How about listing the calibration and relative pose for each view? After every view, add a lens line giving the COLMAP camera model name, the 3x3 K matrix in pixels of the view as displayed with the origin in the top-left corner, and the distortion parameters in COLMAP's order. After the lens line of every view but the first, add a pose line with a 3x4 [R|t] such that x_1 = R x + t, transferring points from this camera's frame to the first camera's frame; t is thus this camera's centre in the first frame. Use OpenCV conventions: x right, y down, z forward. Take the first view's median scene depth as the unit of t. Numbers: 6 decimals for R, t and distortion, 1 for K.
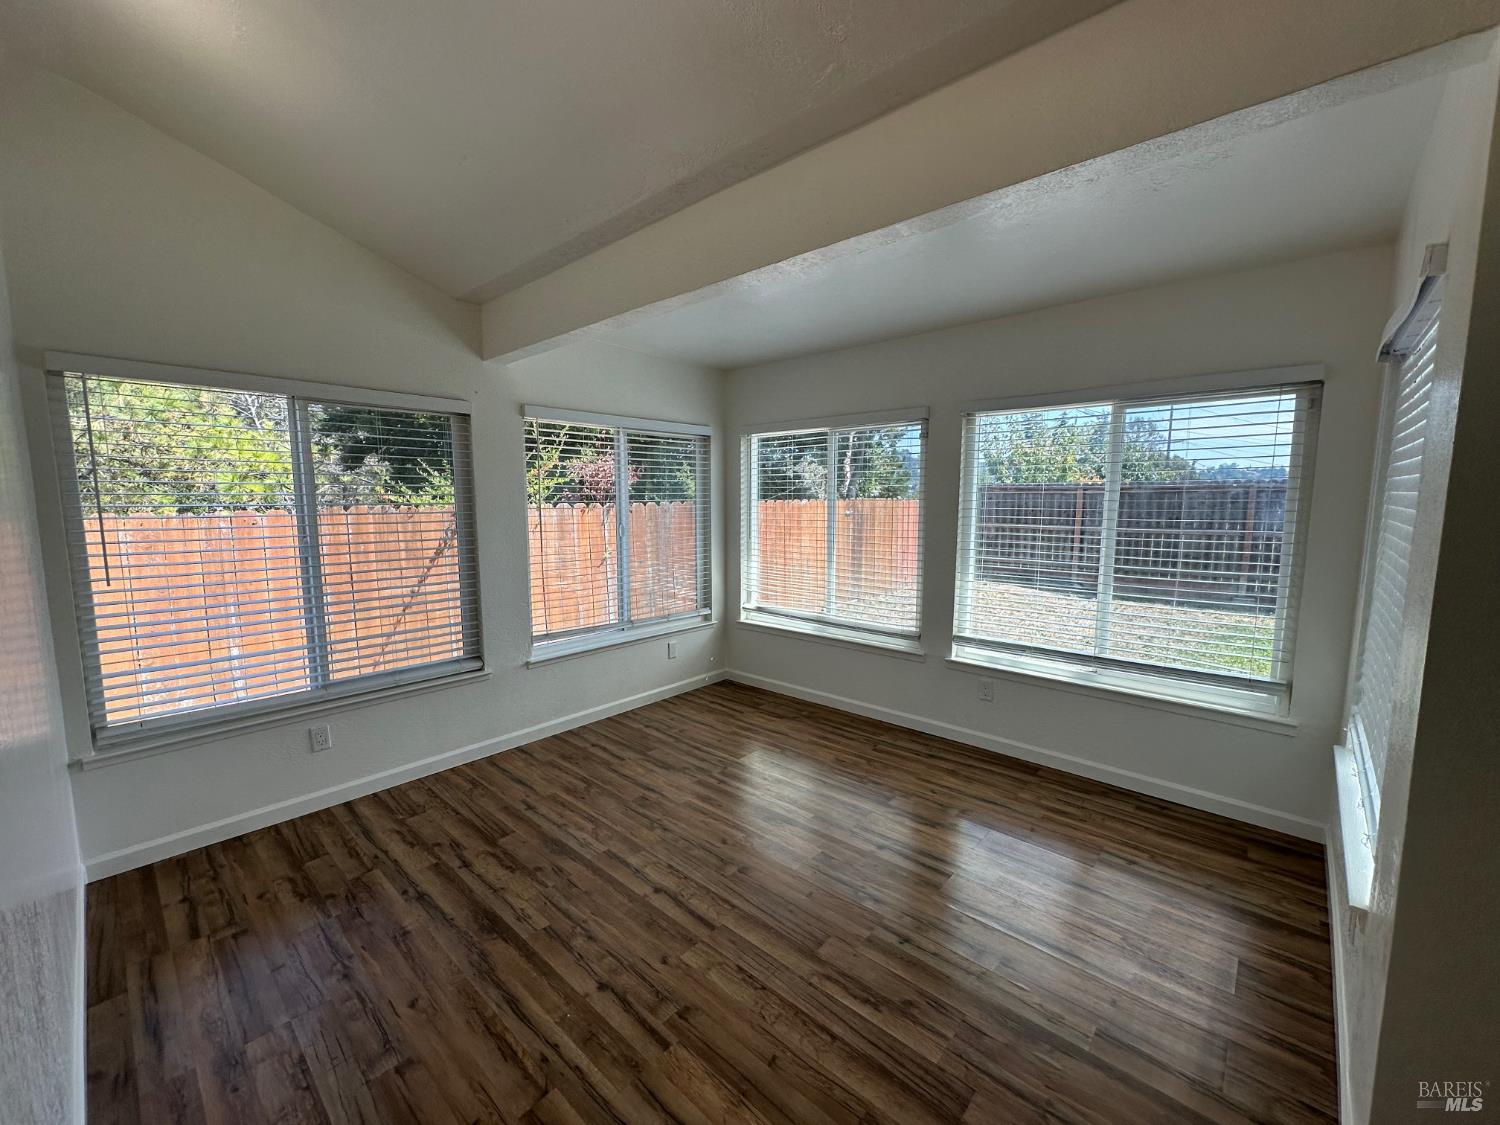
lens RADIAL K [[598.3, 0, 748.9], [0, 598.3, 562.2], [0, 0, 1]] dist [-0.003178, 0.001202]
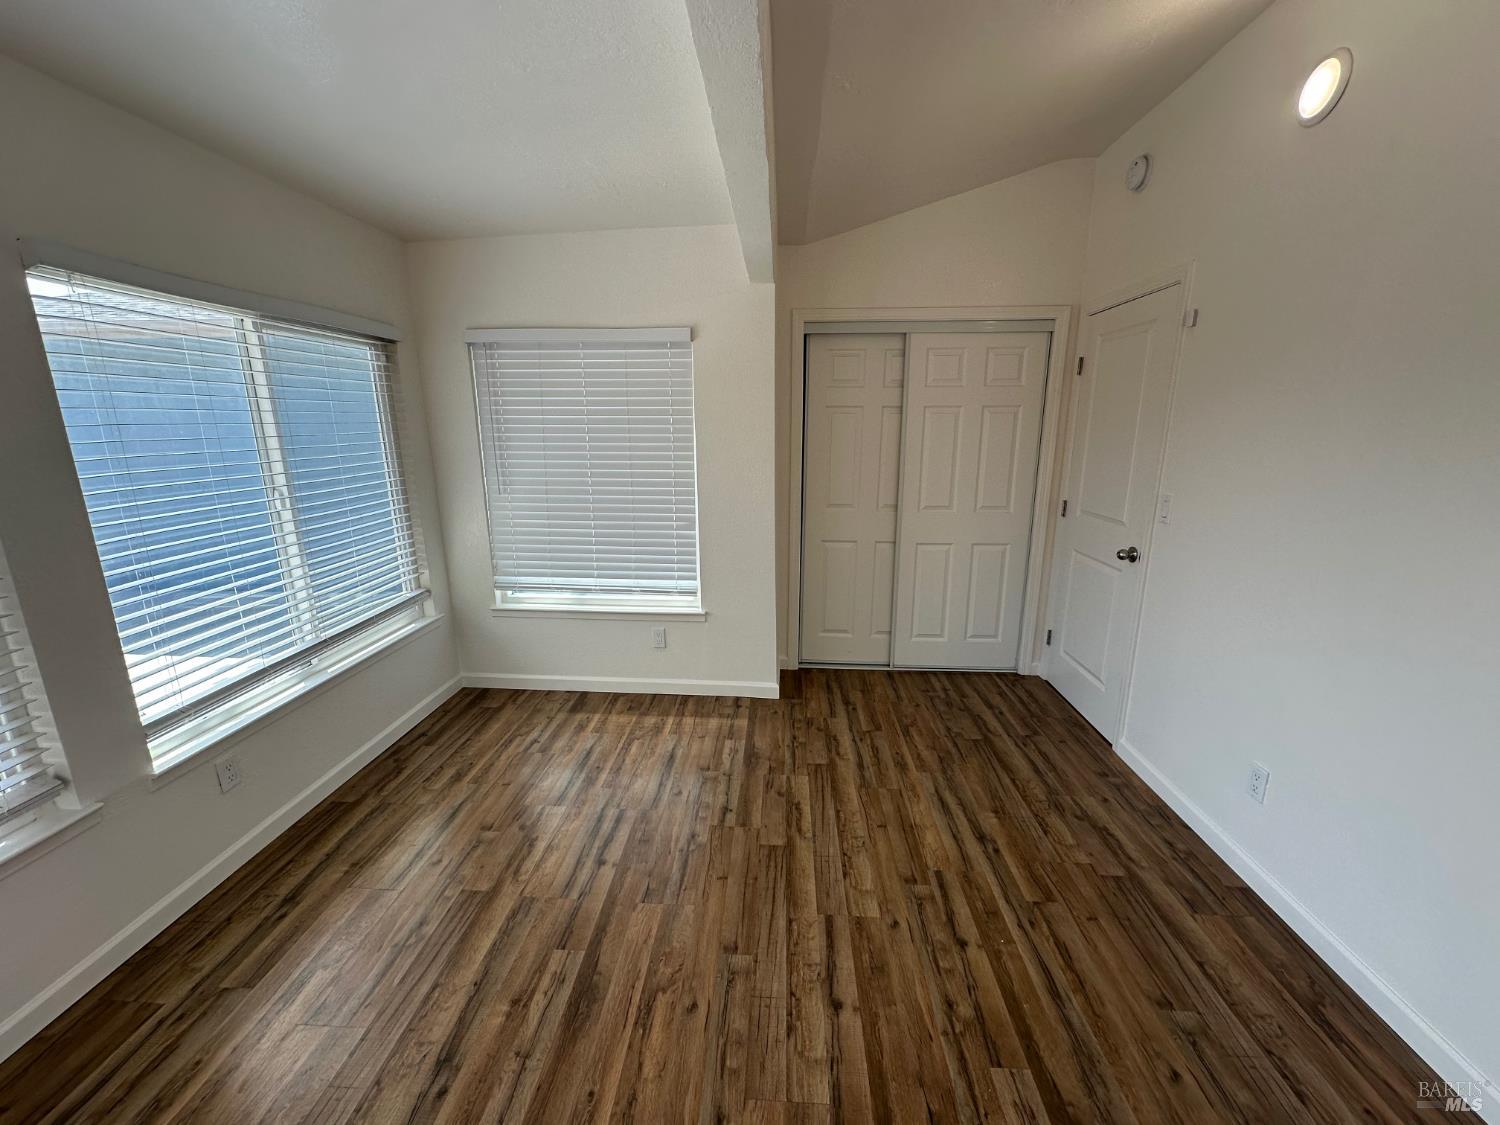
lens RADIAL K [[598.3, 0, 748.9], [0, 598.3, 562.2], [0, 0, 1]] dist [-0.003178, 0.001202]
pose [[-0.621878, -0.176392, 0.762990, -0.448925], [0.088394, 0.952265, 0.292195, -0.150302], [-0.778109, 0.249154, -0.576601, 1.128528]]
